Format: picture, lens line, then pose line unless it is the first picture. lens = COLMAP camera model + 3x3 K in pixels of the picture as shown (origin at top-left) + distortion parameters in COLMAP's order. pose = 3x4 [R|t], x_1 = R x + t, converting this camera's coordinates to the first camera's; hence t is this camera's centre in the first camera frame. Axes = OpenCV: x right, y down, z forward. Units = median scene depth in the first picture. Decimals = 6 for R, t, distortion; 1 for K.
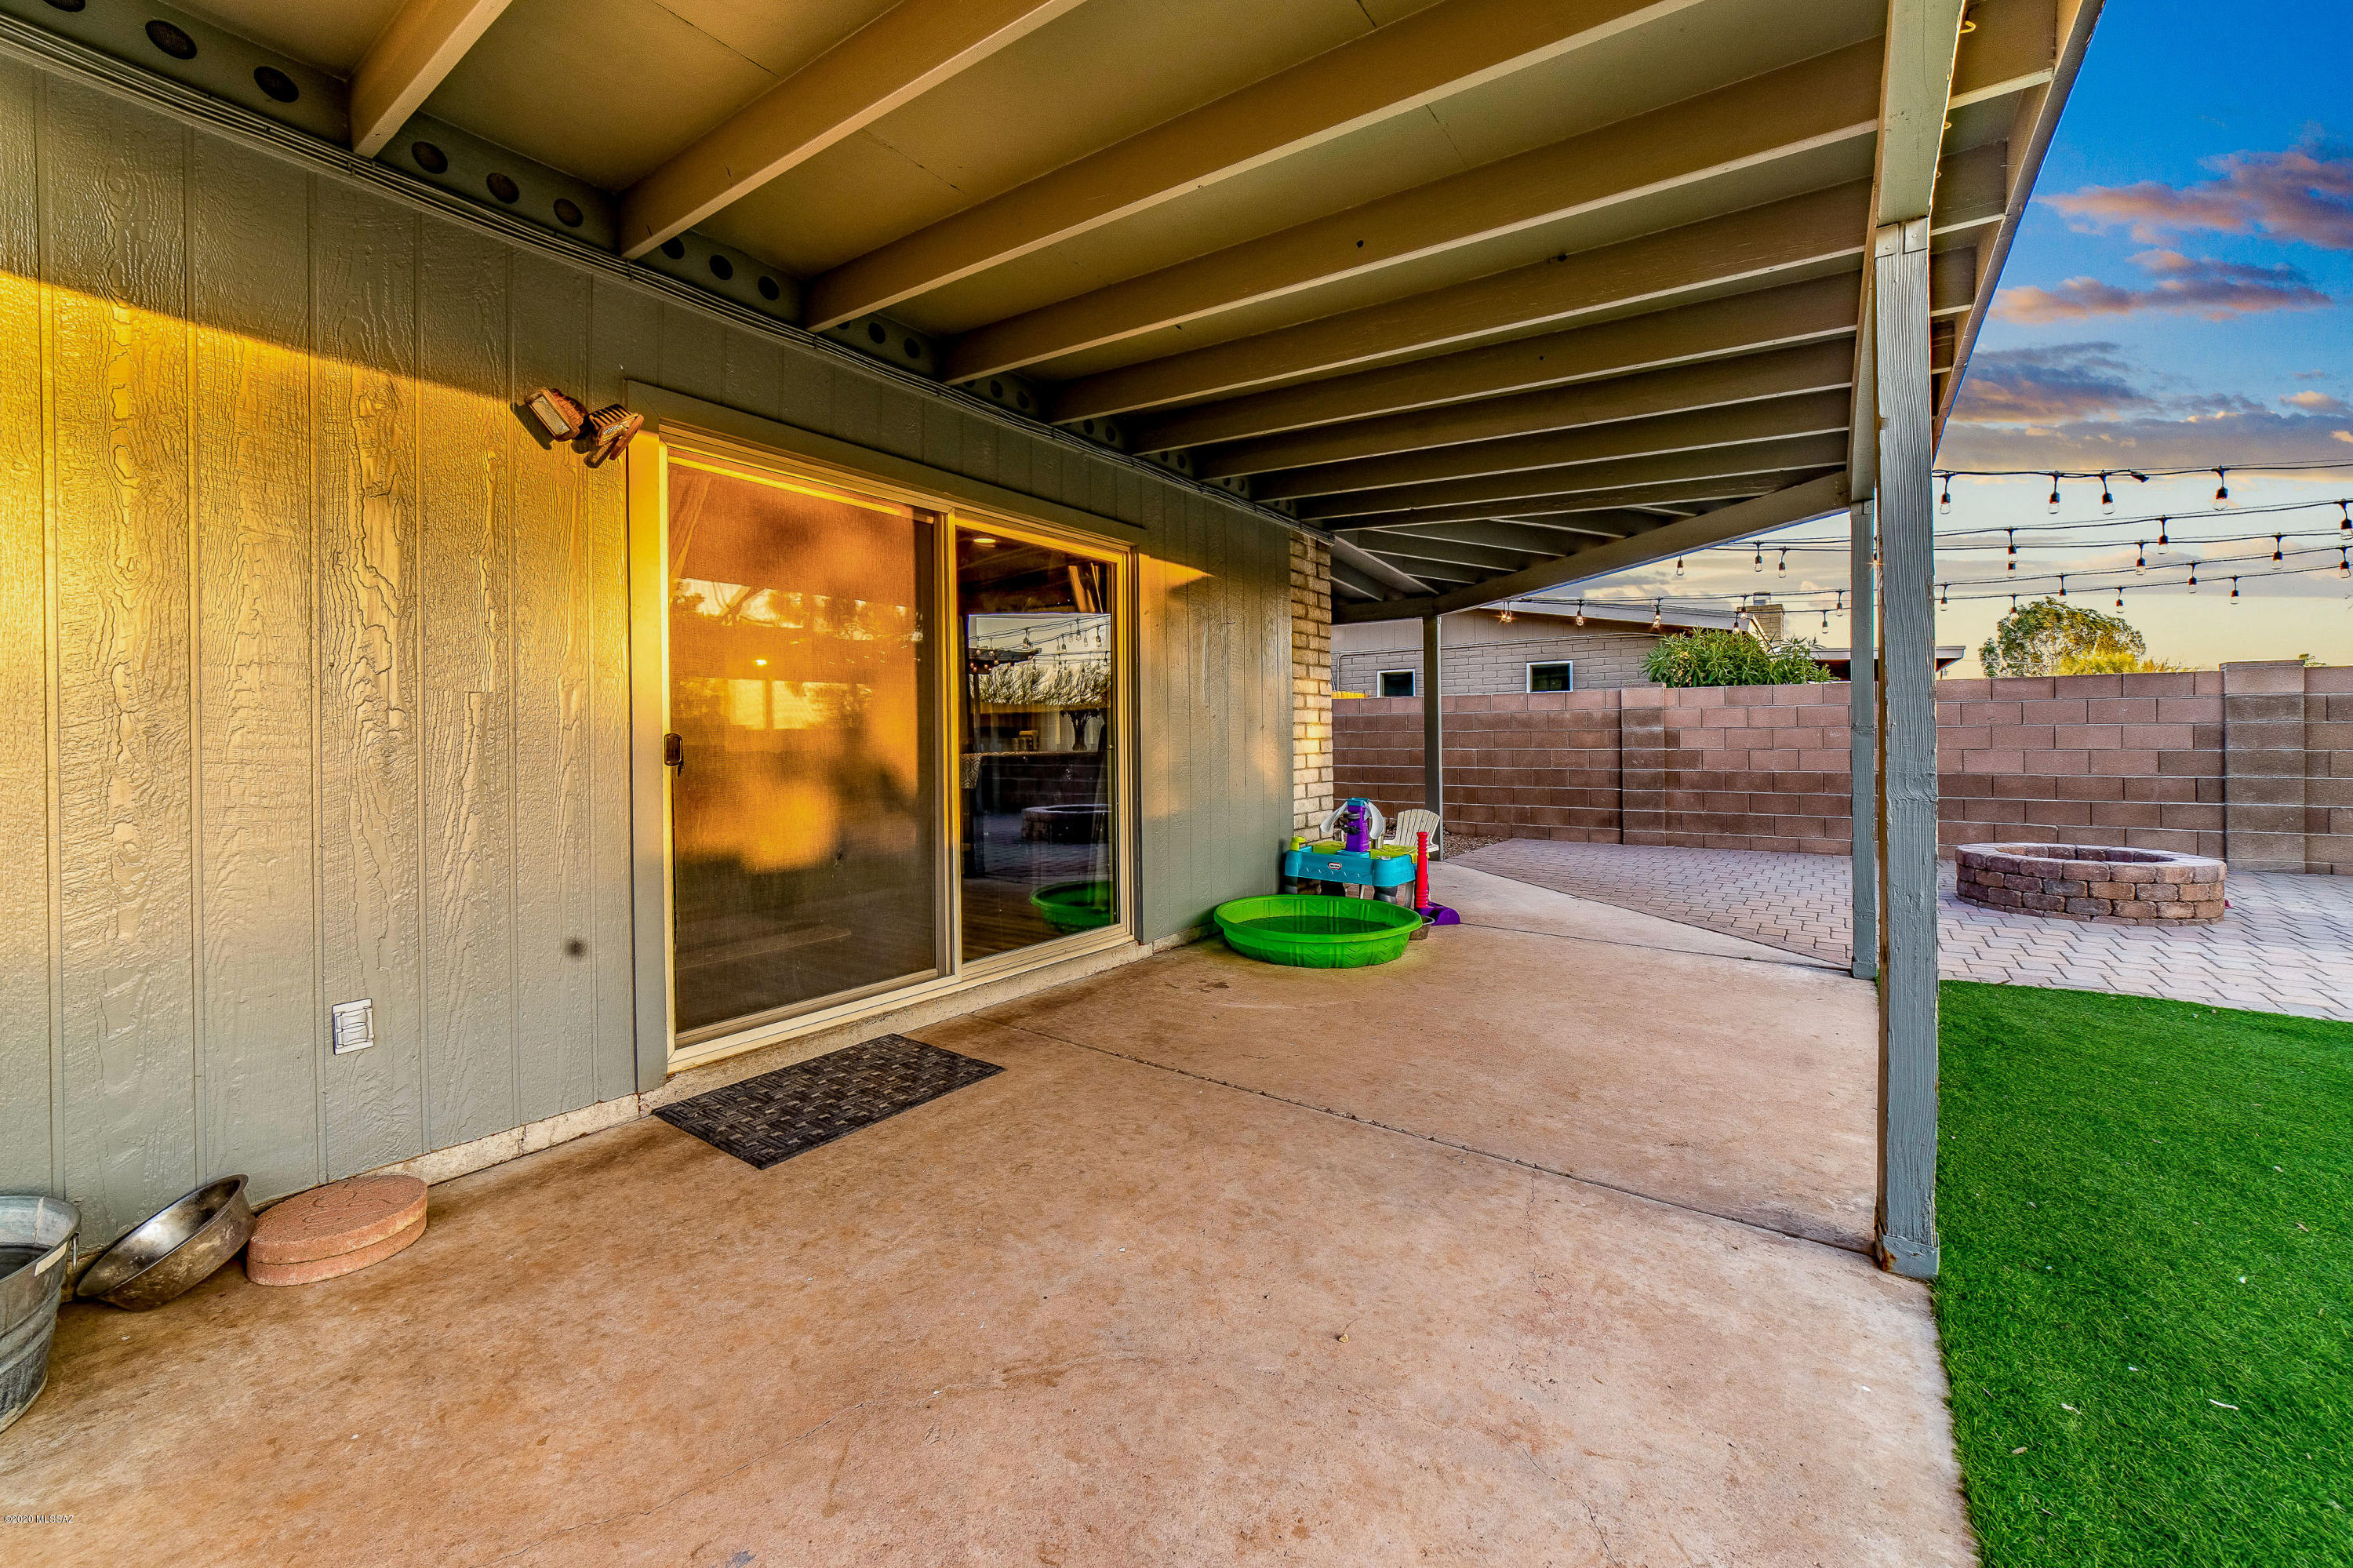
lens RADIAL K [[950.7, 0, 1197.5], [0, 950.7, 786.3], [0, 0, 1]] dist [-0.014917, 0.004810]
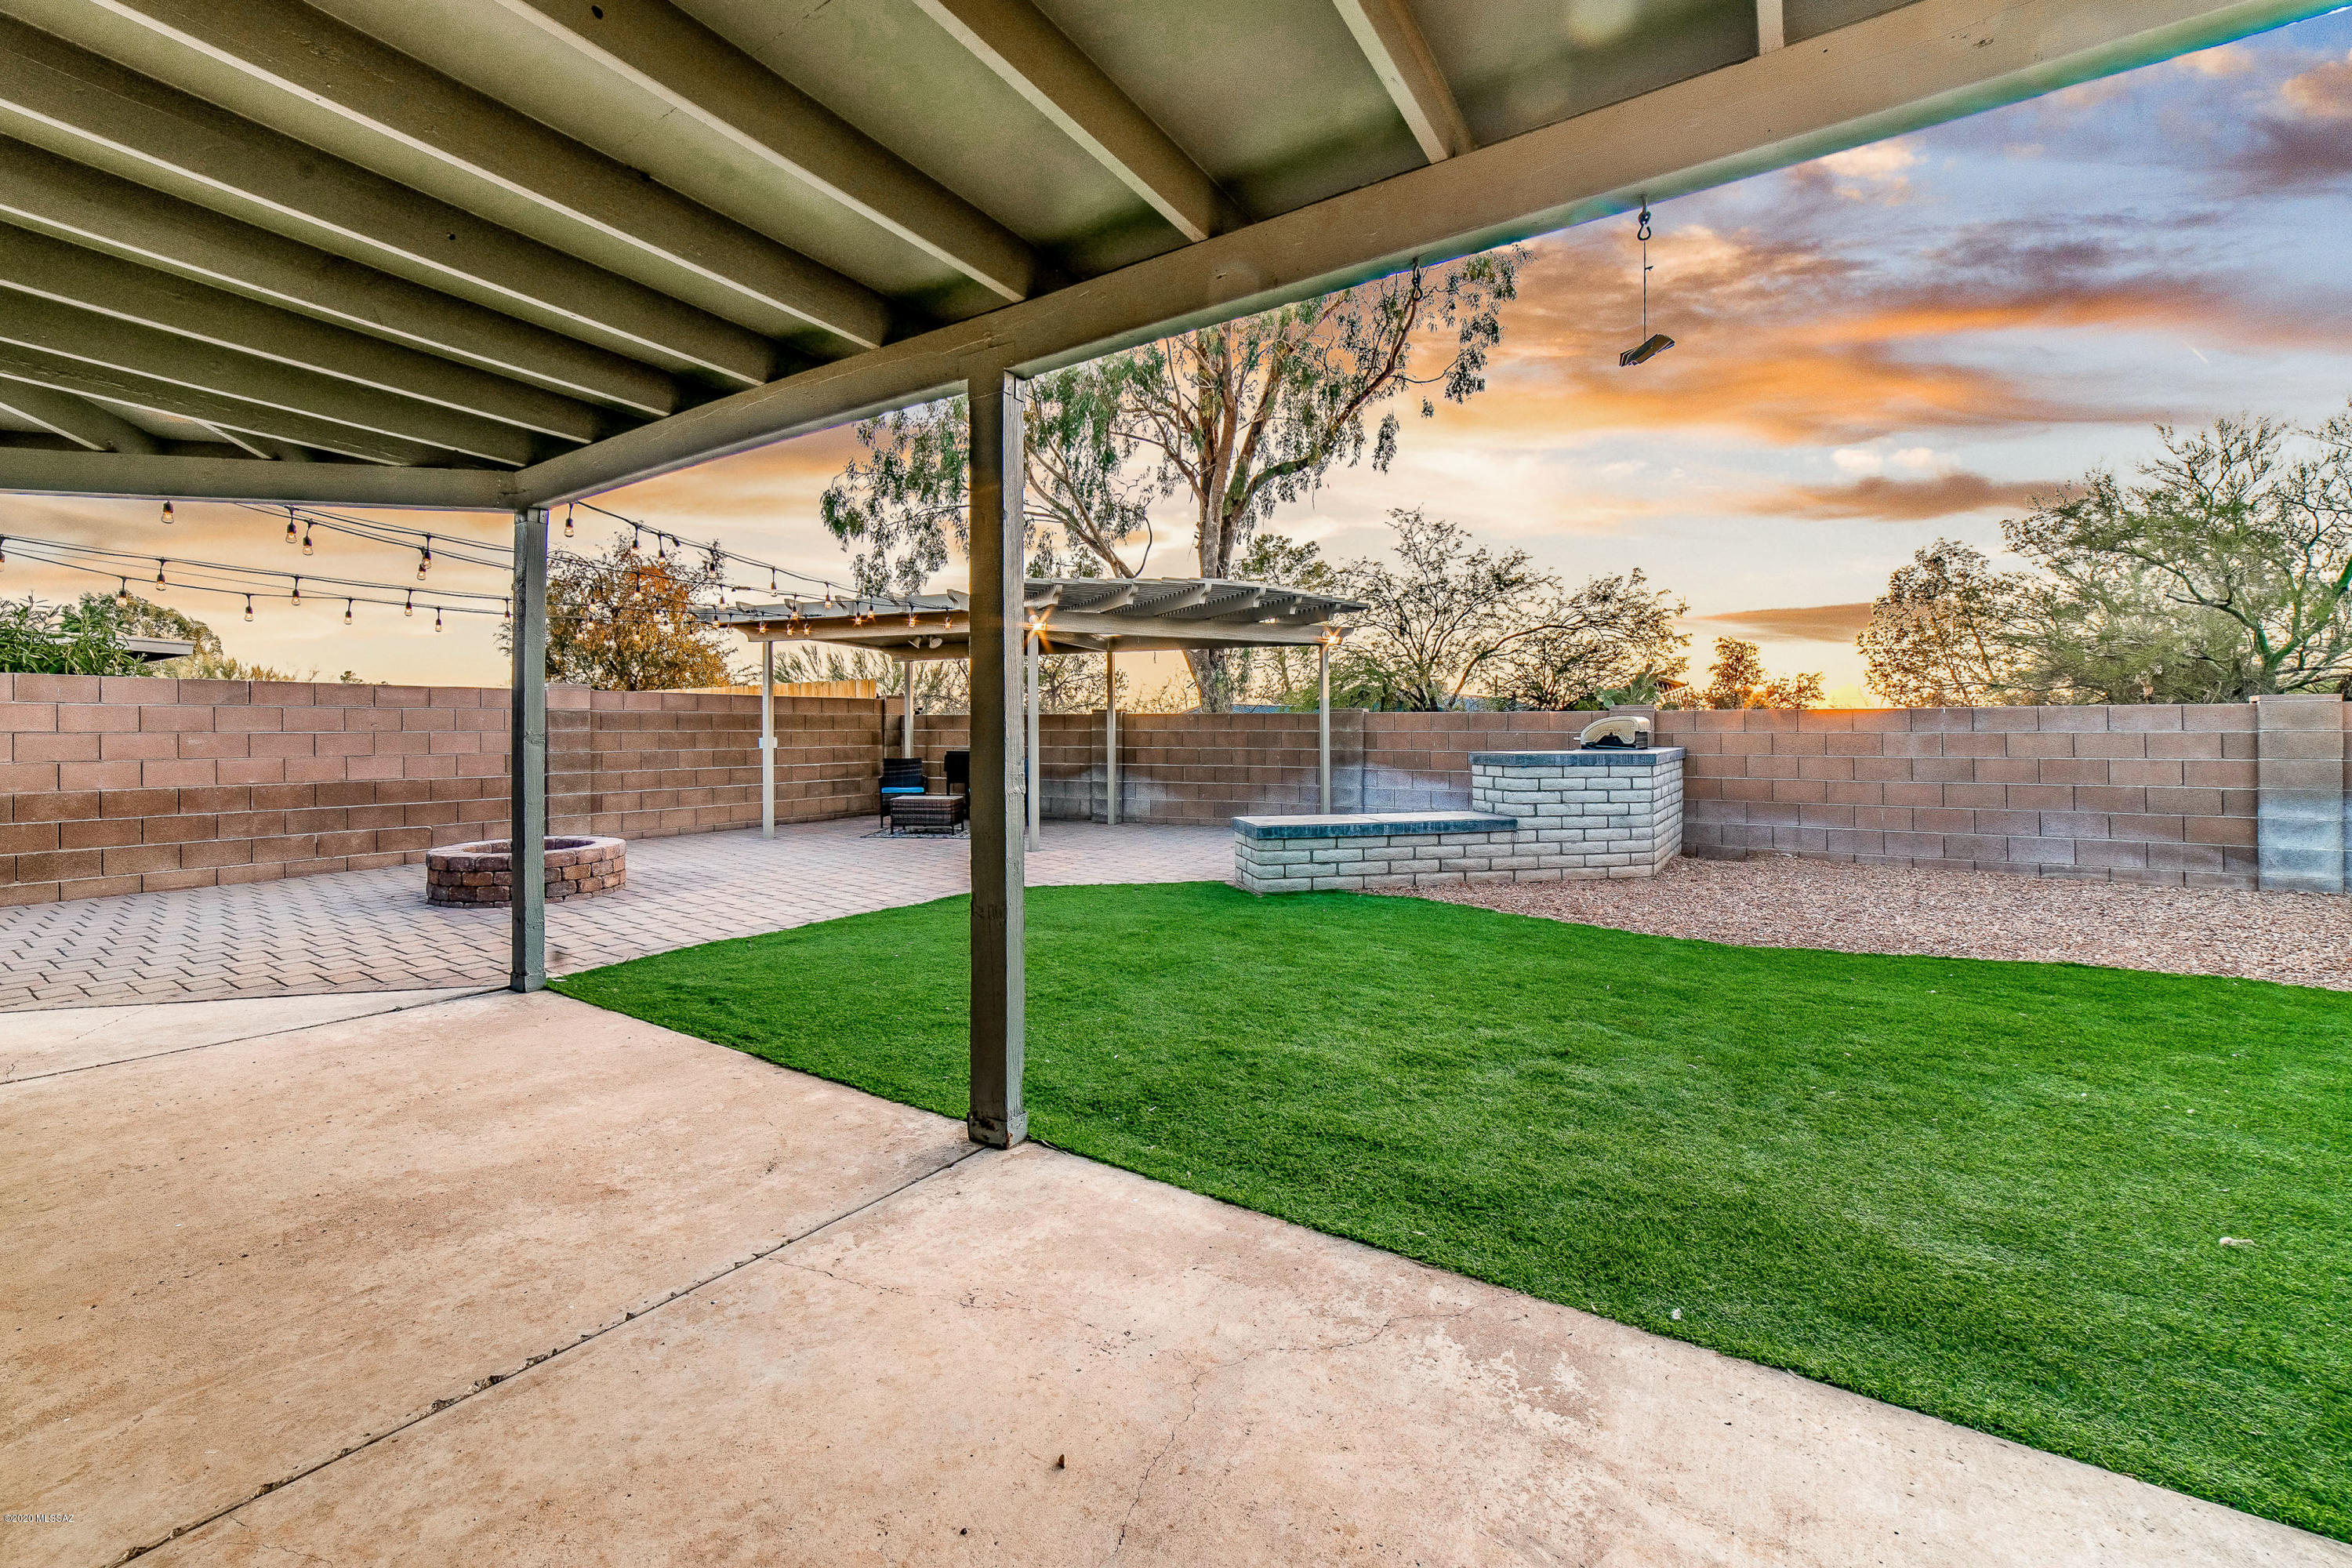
lens RADIAL K [[950.2, 0, 1128.4], [0, 950.2, 767.4], [0, 0, 1]] dist [-0.014917, 0.004810]
pose [[0.008705, -0.031898, 0.999453, -0.257765], [0.054910, 0.997998, 0.031373, -0.025071], [-0.998453, 0.054607, 0.010439, 0.341672]]
